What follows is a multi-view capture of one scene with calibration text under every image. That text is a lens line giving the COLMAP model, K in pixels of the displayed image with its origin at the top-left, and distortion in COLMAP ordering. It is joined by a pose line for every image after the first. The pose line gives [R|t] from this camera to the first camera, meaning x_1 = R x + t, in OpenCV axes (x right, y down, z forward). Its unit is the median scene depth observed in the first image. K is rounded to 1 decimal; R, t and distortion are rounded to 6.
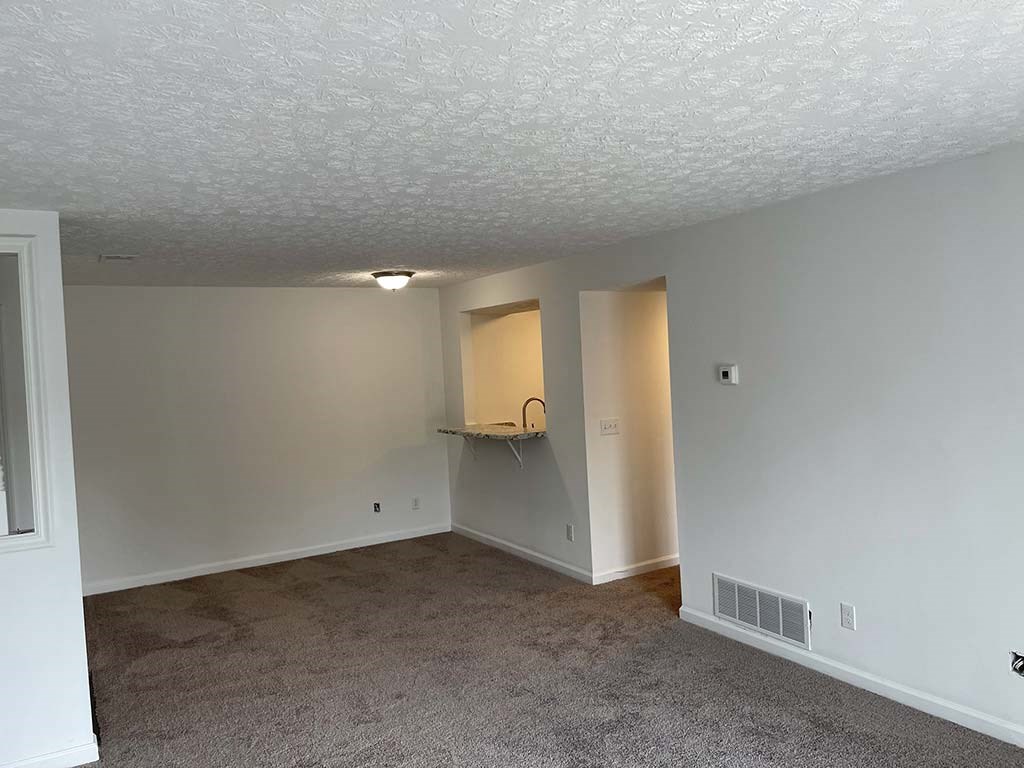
lens RADIAL K [[782.2, 0, 512.0], [0, 782.2, 384.0], [0, 0, 1]] dist [0.005082, -0.001378]
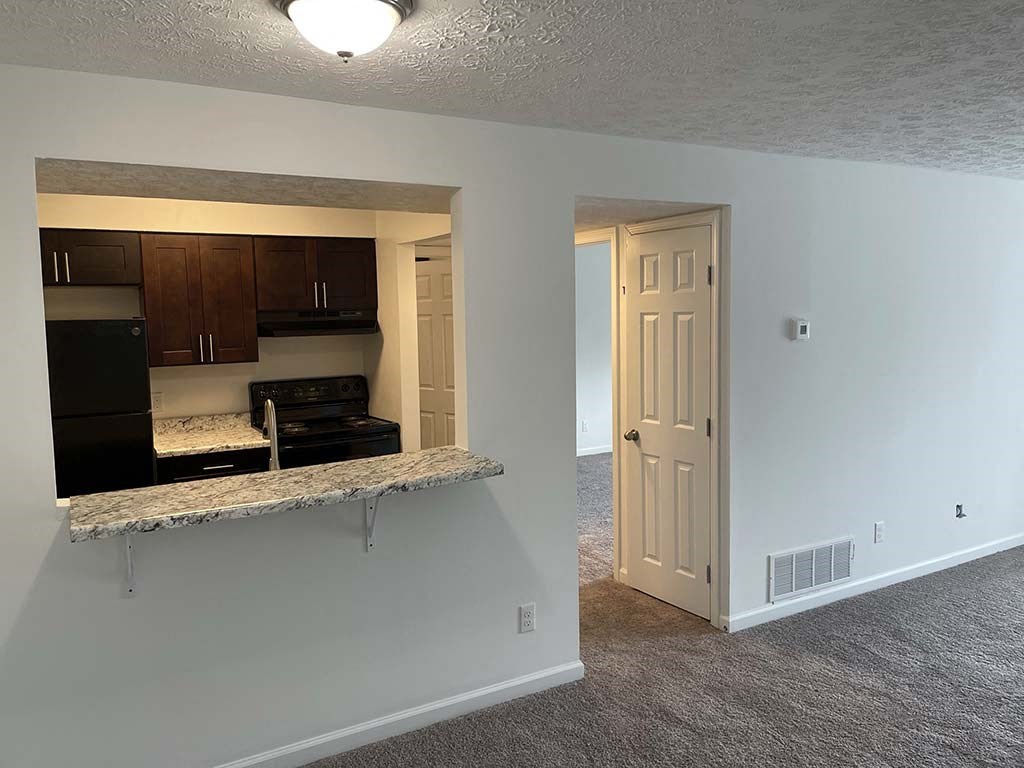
lens RADIAL K [[782.2, 0, 512.0], [0, 782.2, 384.0], [0, 0, 1]] dist [0.005082, -0.001378]
pose [[0.000315, -0.048137, 0.998841, -0.468818], [0.049652, 0.997609, 0.048062, -0.006915], [-0.998767, 0.049580, 0.002704, 0.971643]]
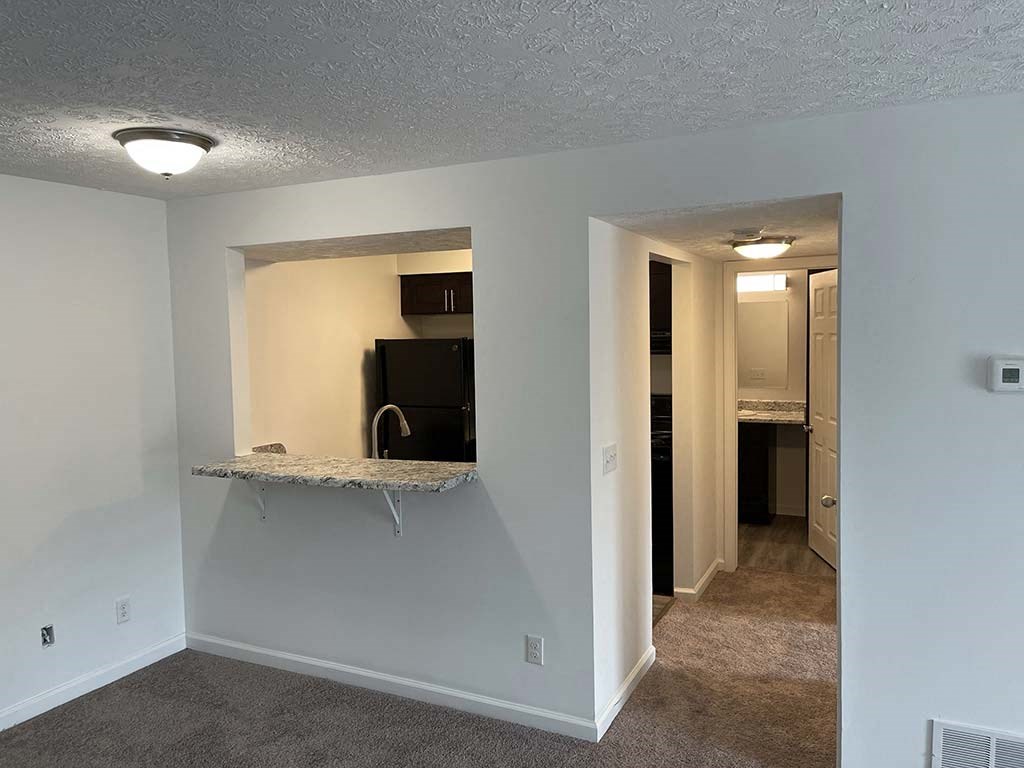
lens RADIAL K [[782.2, 0, 512.0], [0, 782.2, 384.0], [0, 0, 1]] dist [0.005082, -0.001378]
pose [[0.835787, -0.005864, 0.549022, -0.238639], [-0.004774, 0.999828, 0.017947, -0.010208], [-0.549033, -0.017621, 0.835615, 0.528165]]
